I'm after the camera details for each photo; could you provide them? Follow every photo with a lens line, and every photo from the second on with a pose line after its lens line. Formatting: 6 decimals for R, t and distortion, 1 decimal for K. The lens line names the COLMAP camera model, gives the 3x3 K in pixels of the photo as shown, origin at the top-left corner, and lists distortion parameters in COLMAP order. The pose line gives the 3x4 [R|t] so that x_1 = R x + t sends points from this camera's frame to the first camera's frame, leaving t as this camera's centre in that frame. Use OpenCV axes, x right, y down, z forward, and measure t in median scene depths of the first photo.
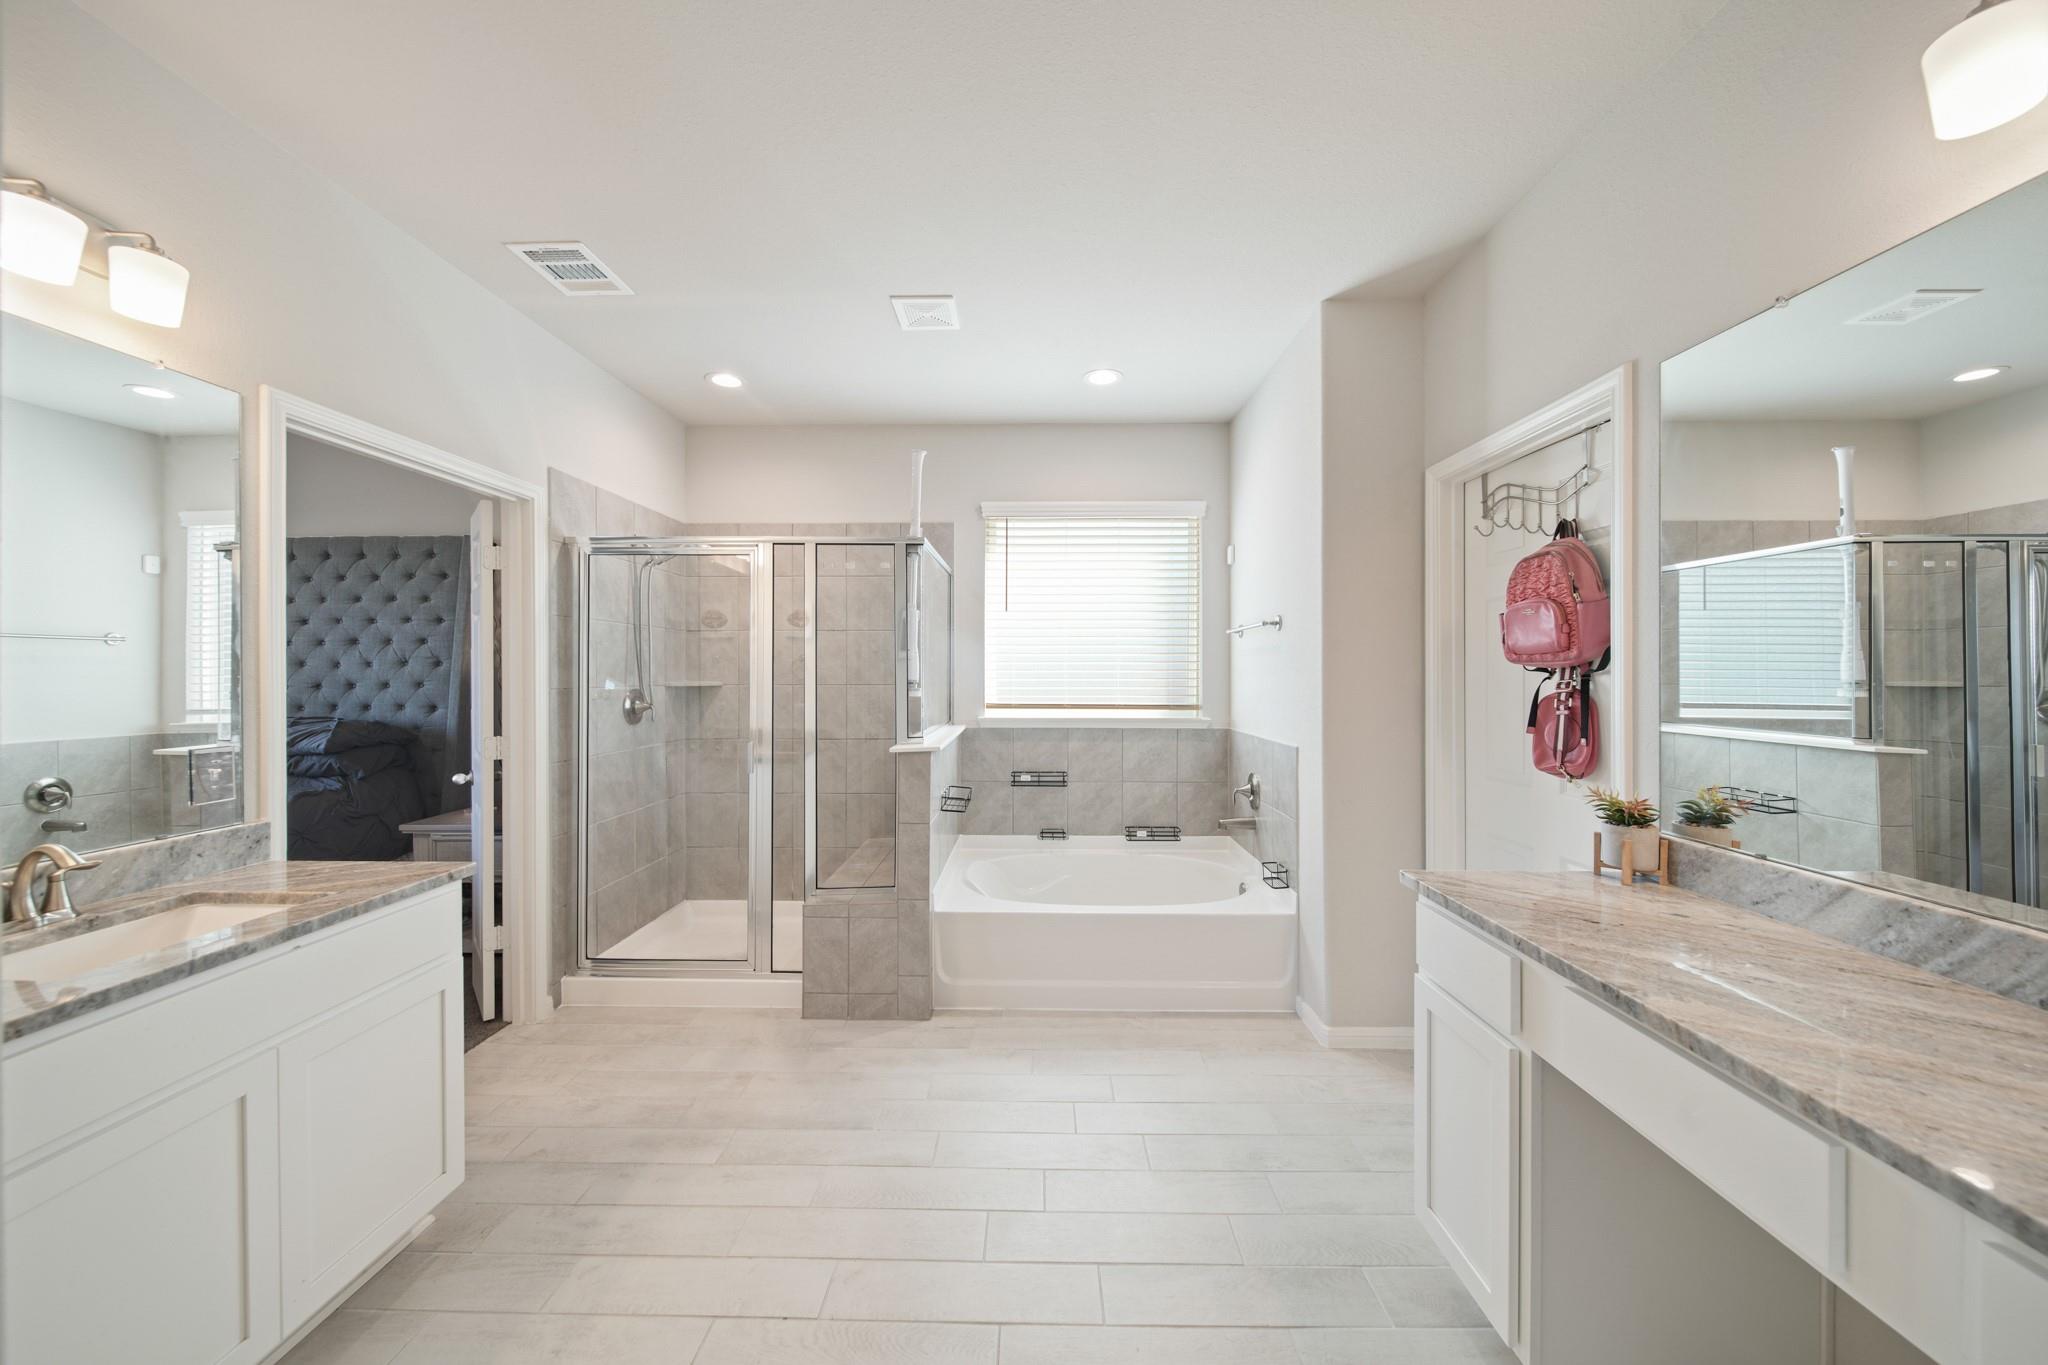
lens RADIAL K [[687.9, 0, 1024.0], [0, 687.9, 682.5], [0, 0, 1]] dist [0.000920, 0.000005]
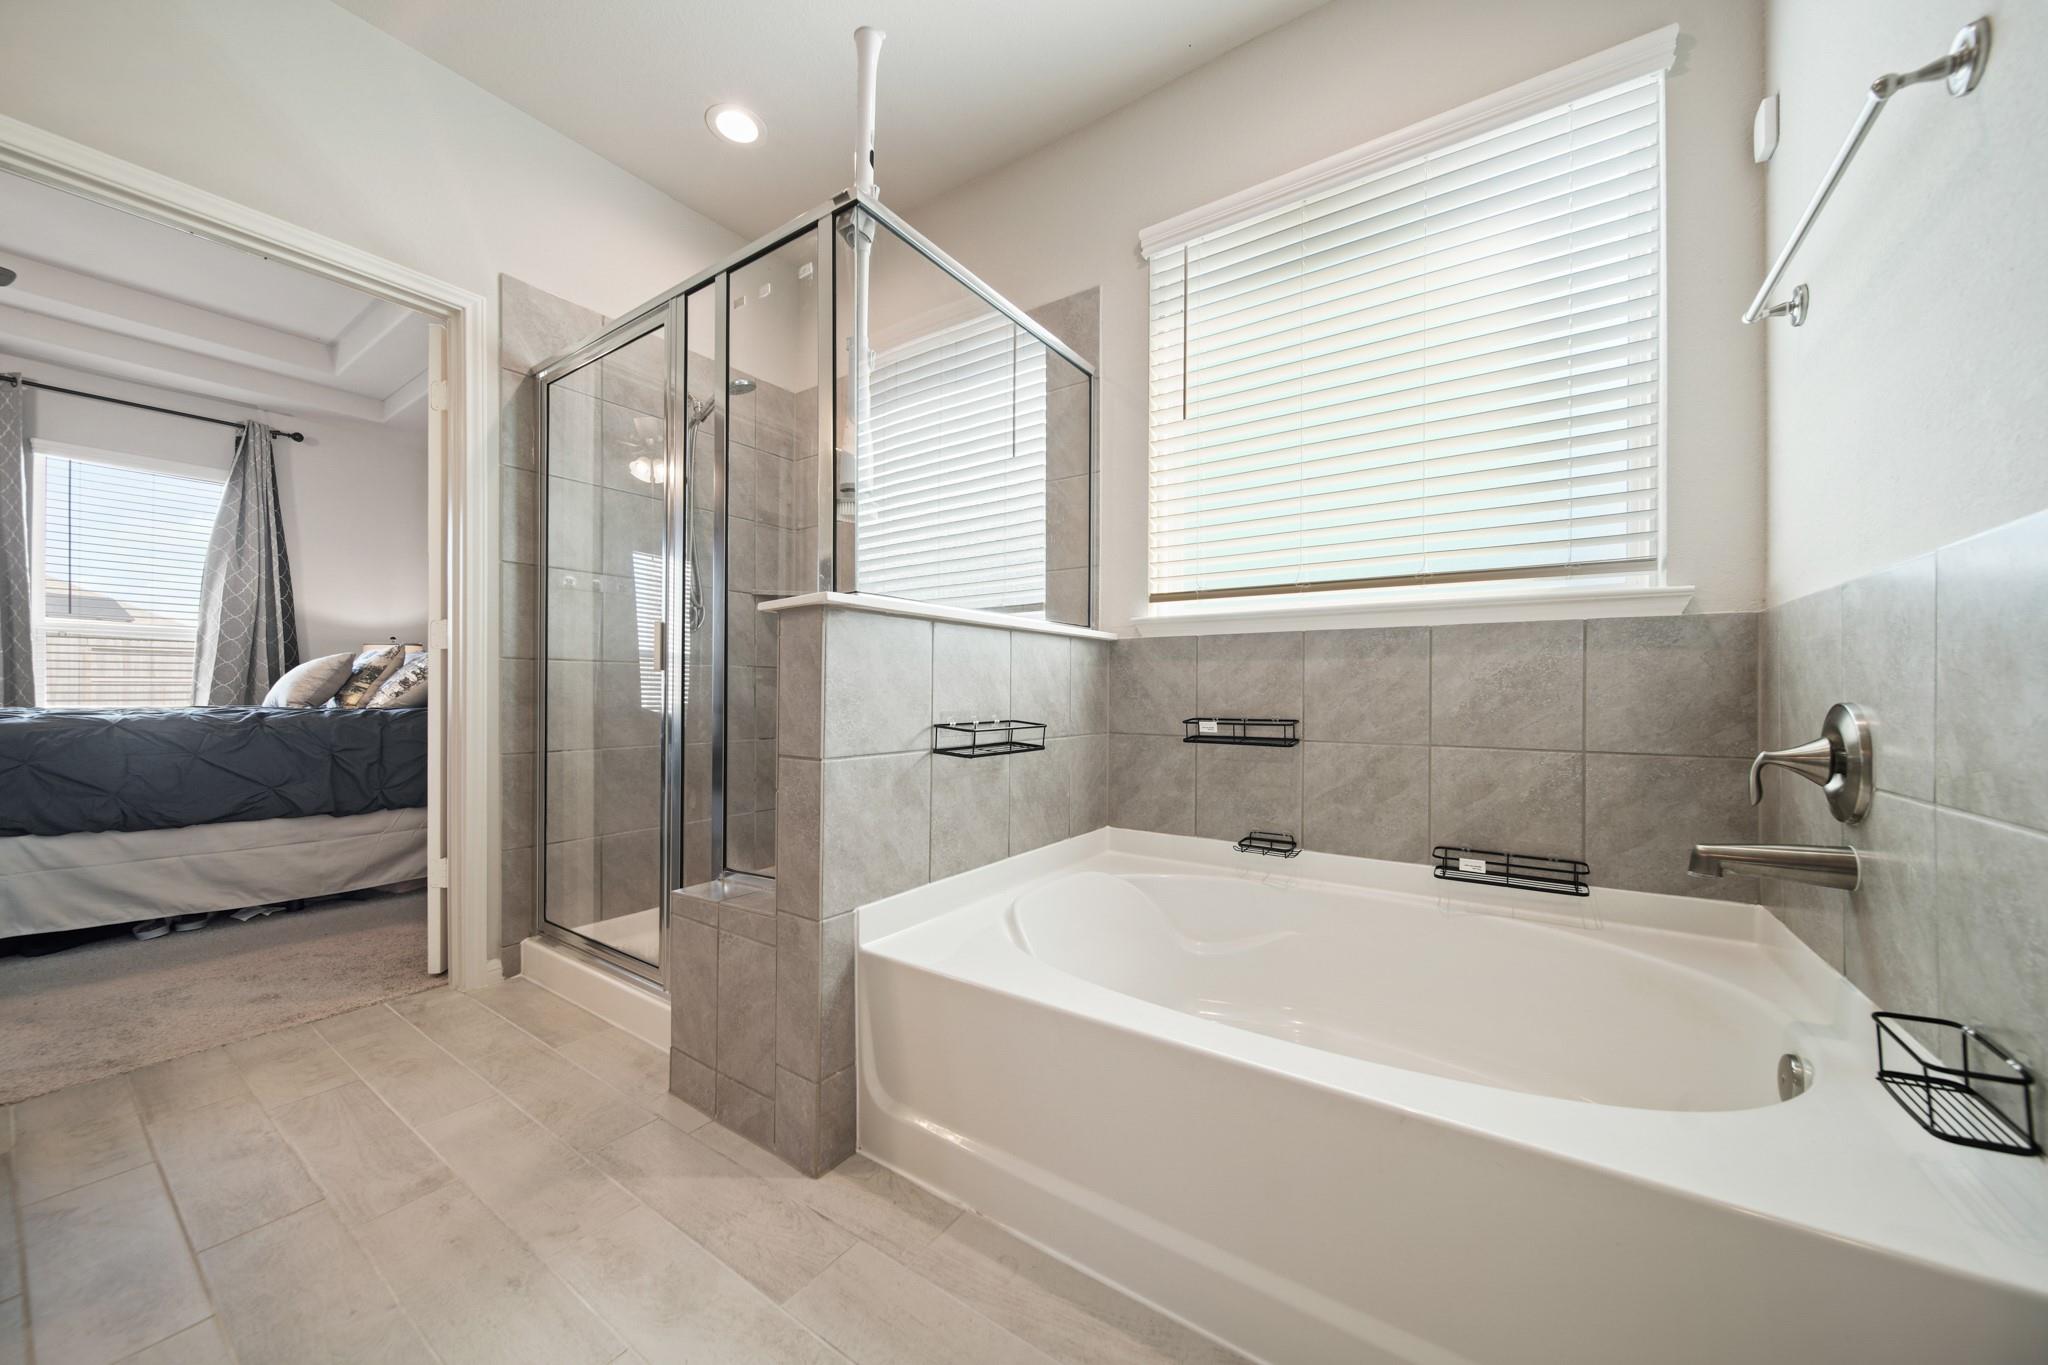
lens RADIAL K [[717.4, 0, 1024.5], [0, 717.4, 687.8], [0, 0, 1]] dist [-0.001056, -0.000184]
pose [[0.841872, 0.001089, -0.539677, 0.175229], [-0.005052, 0.999970, -0.005863, 0.113045], [0.539654, 0.007662, 0.841852, 0.472671]]
